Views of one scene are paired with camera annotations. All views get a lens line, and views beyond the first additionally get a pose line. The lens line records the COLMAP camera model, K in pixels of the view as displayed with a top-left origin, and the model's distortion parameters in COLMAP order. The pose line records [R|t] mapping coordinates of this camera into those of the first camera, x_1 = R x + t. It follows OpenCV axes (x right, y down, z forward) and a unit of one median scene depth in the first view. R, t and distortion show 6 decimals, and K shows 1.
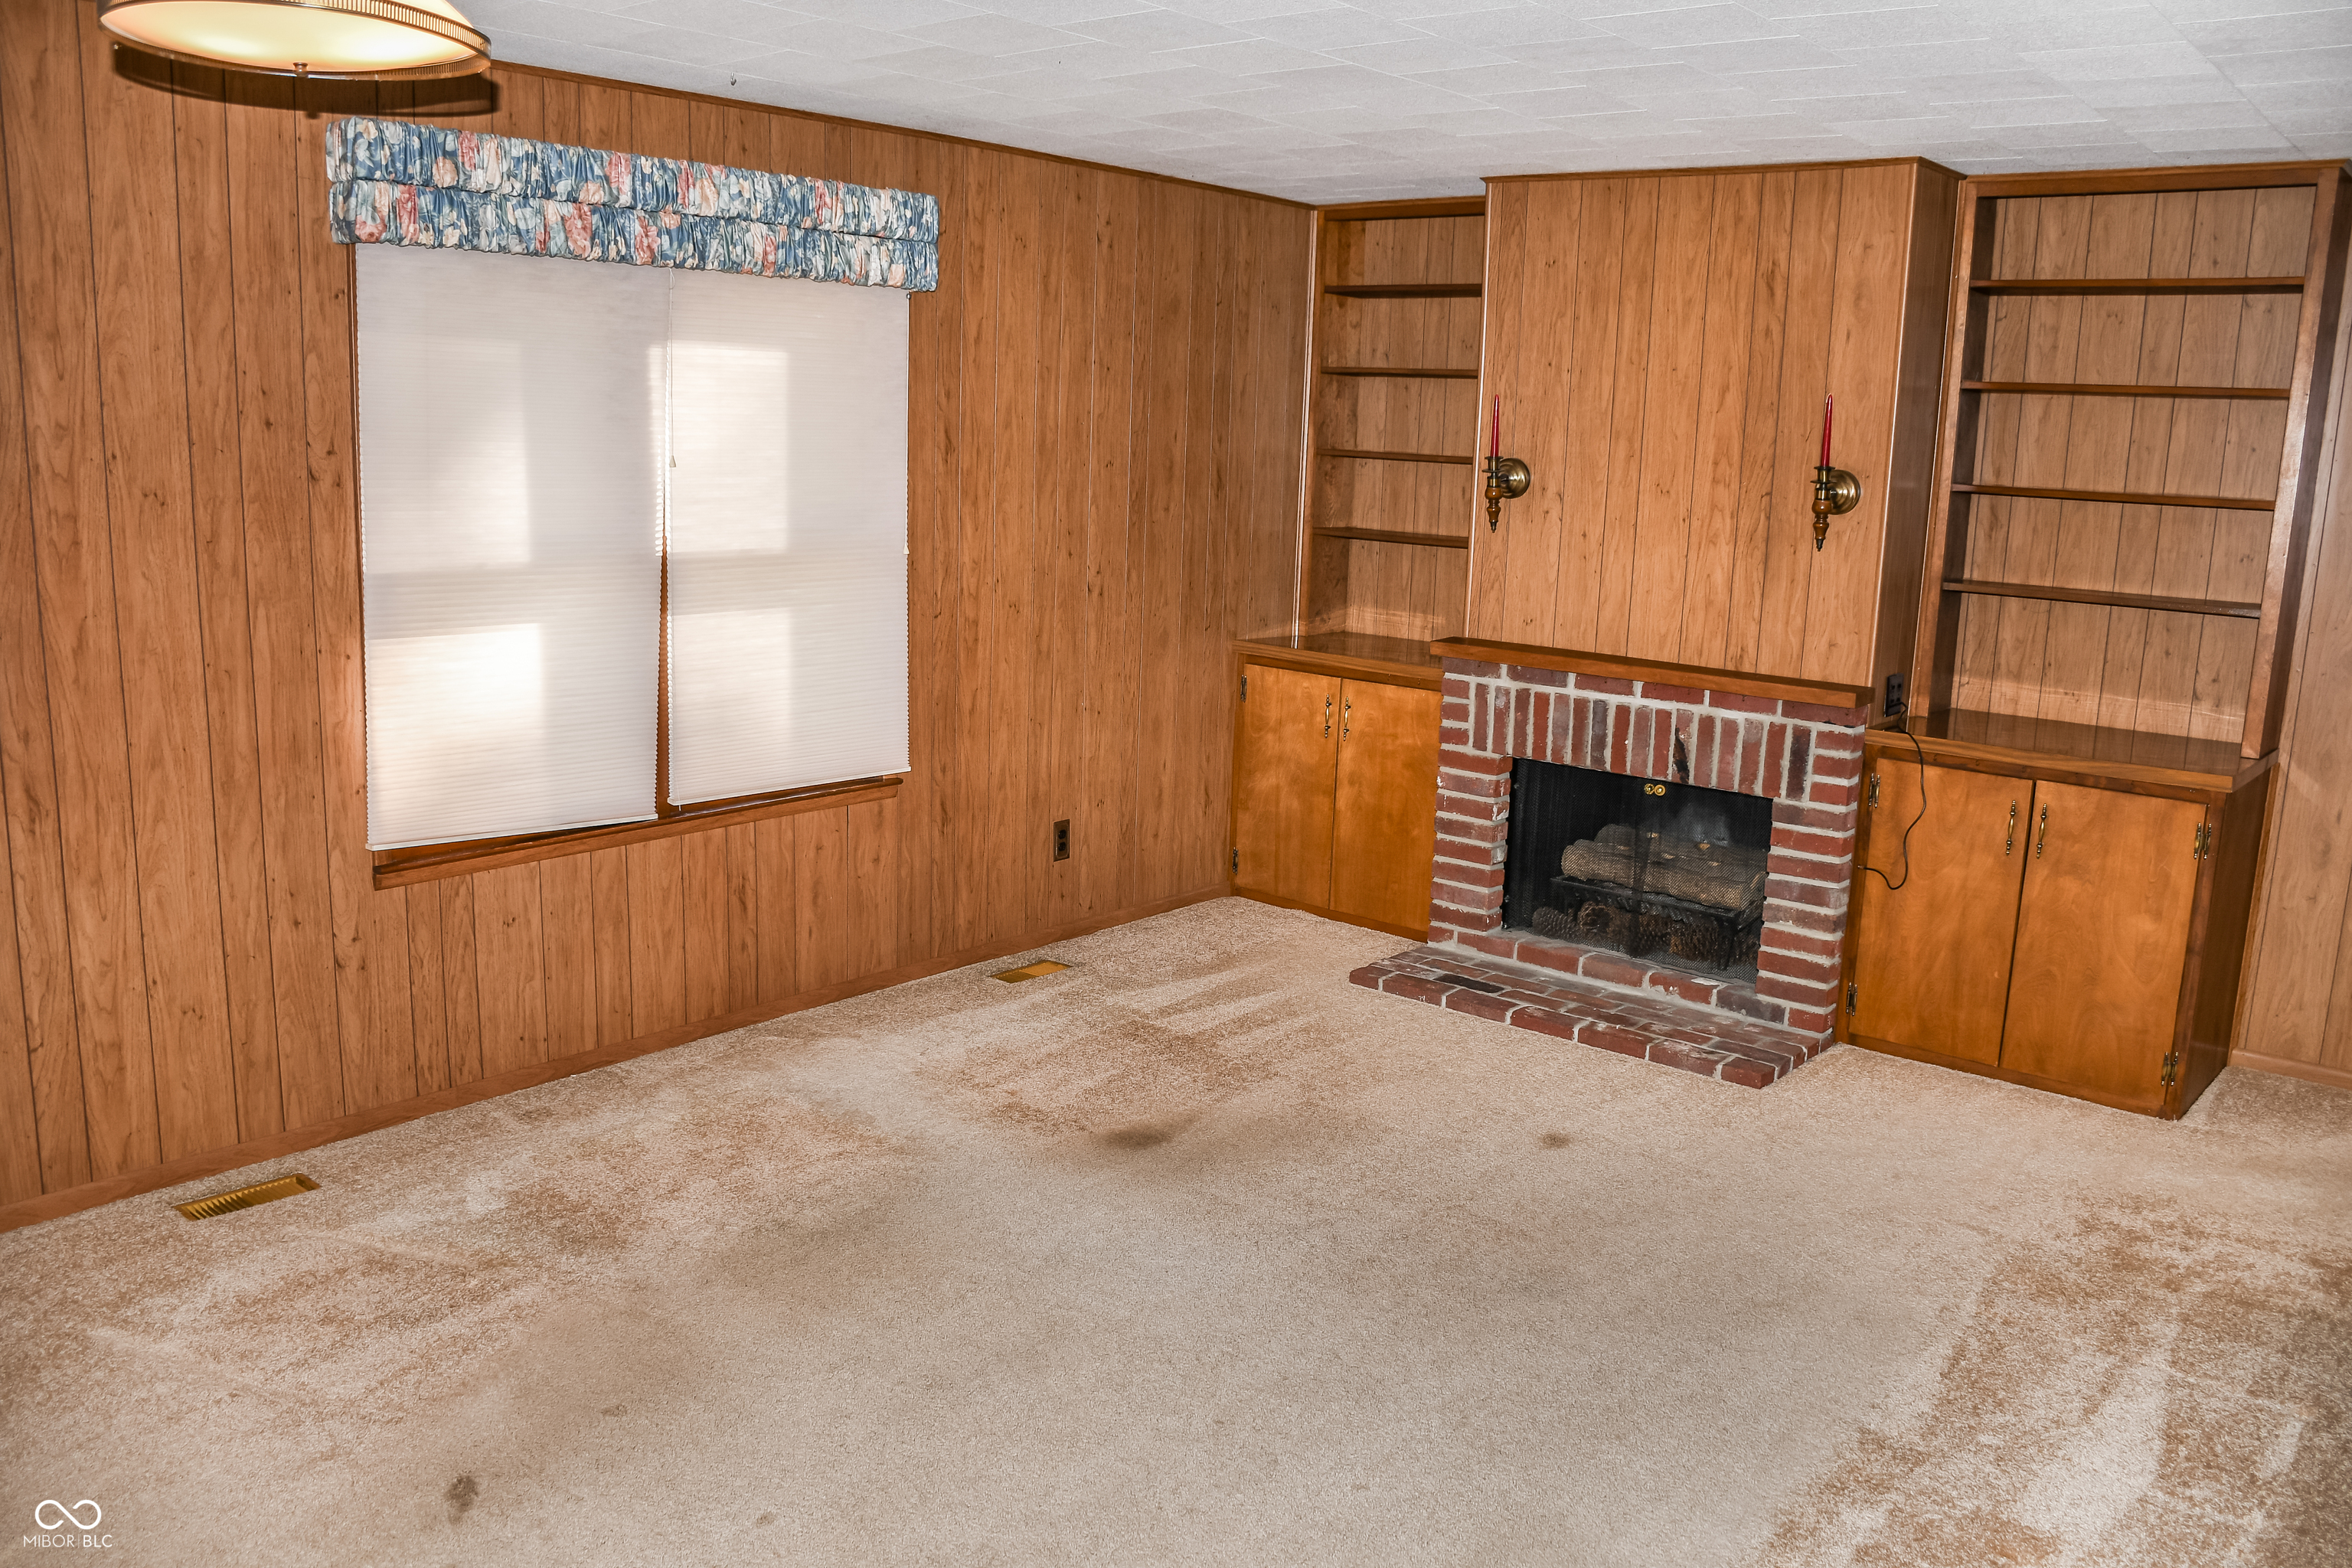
lens RADIAL K [[1845.3, 0, 1179.5], [0, 1845.3, 796.0], [0, 0, 1]] dist [-0.141591, 0.091284]
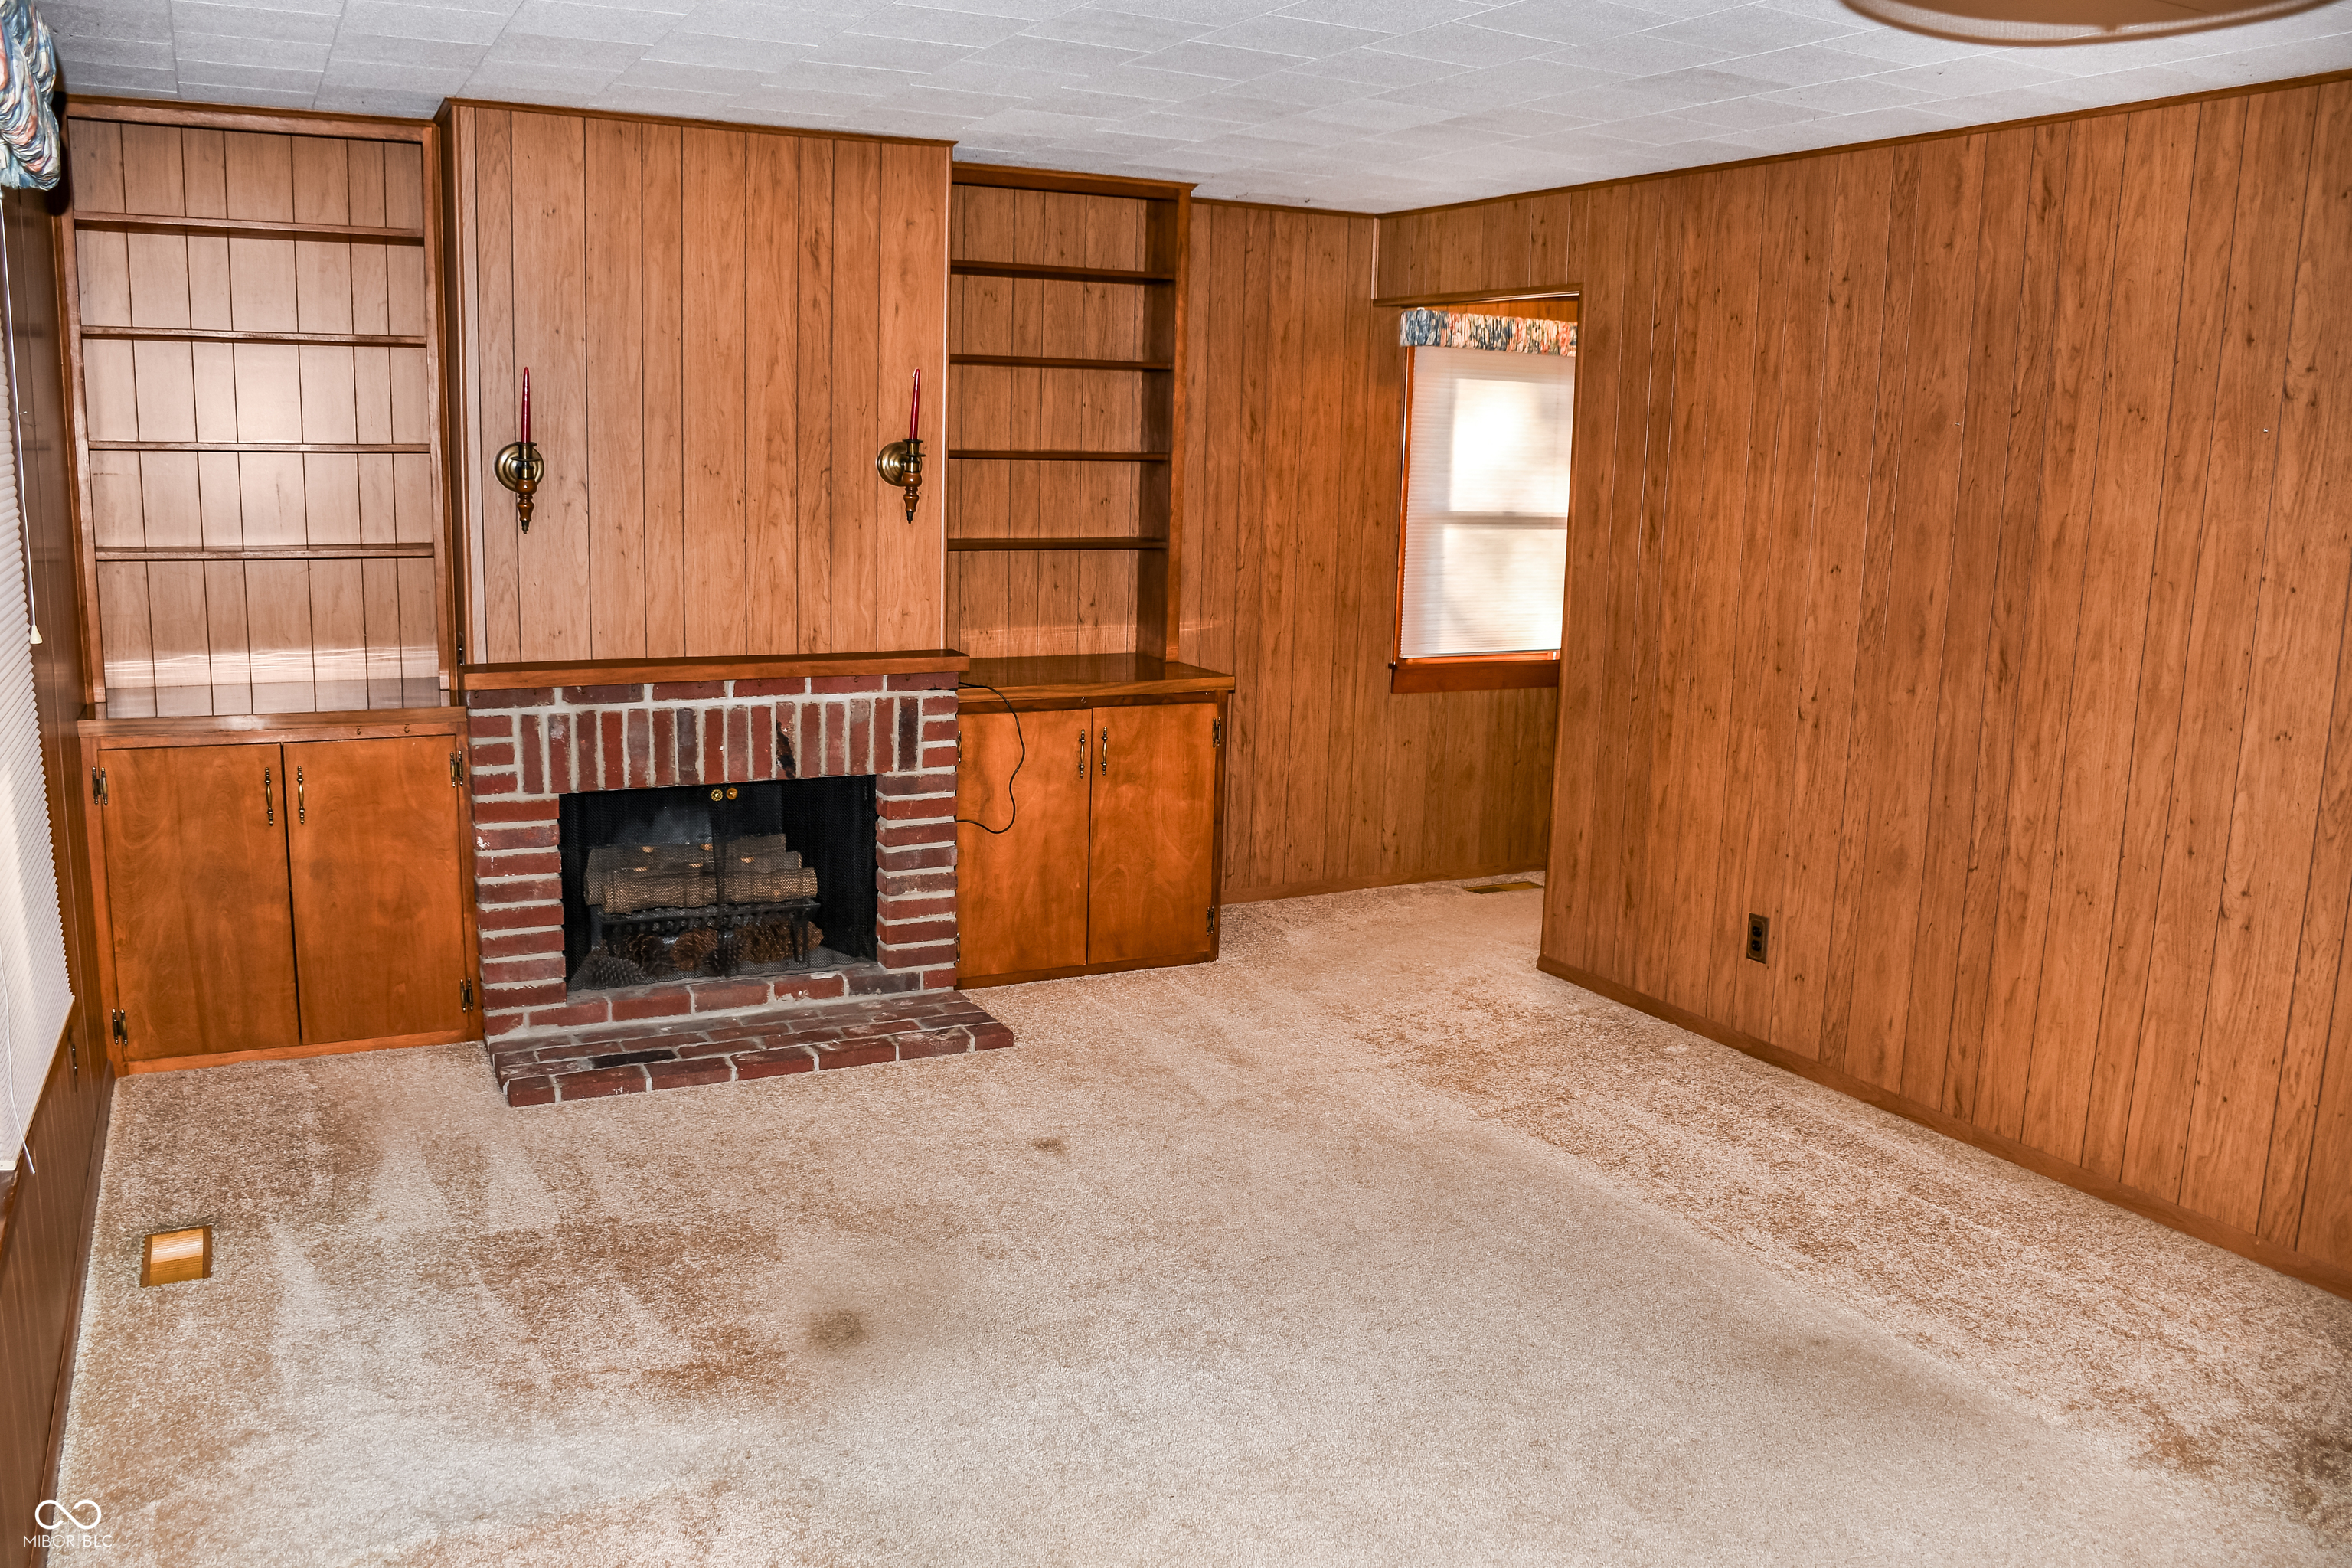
lens RADIAL K [[1845.3, 0, 1186.0], [0, 1845.3, 794.5], [0, 0, 1]] dist [-0.141591, 0.091284]
pose [[0.384725, -0.196761, 0.901816, -0.513986], [0.165716, 0.975864, 0.142221, -0.101961], [-0.908034, 0.094730, 0.408045, 0.432298]]
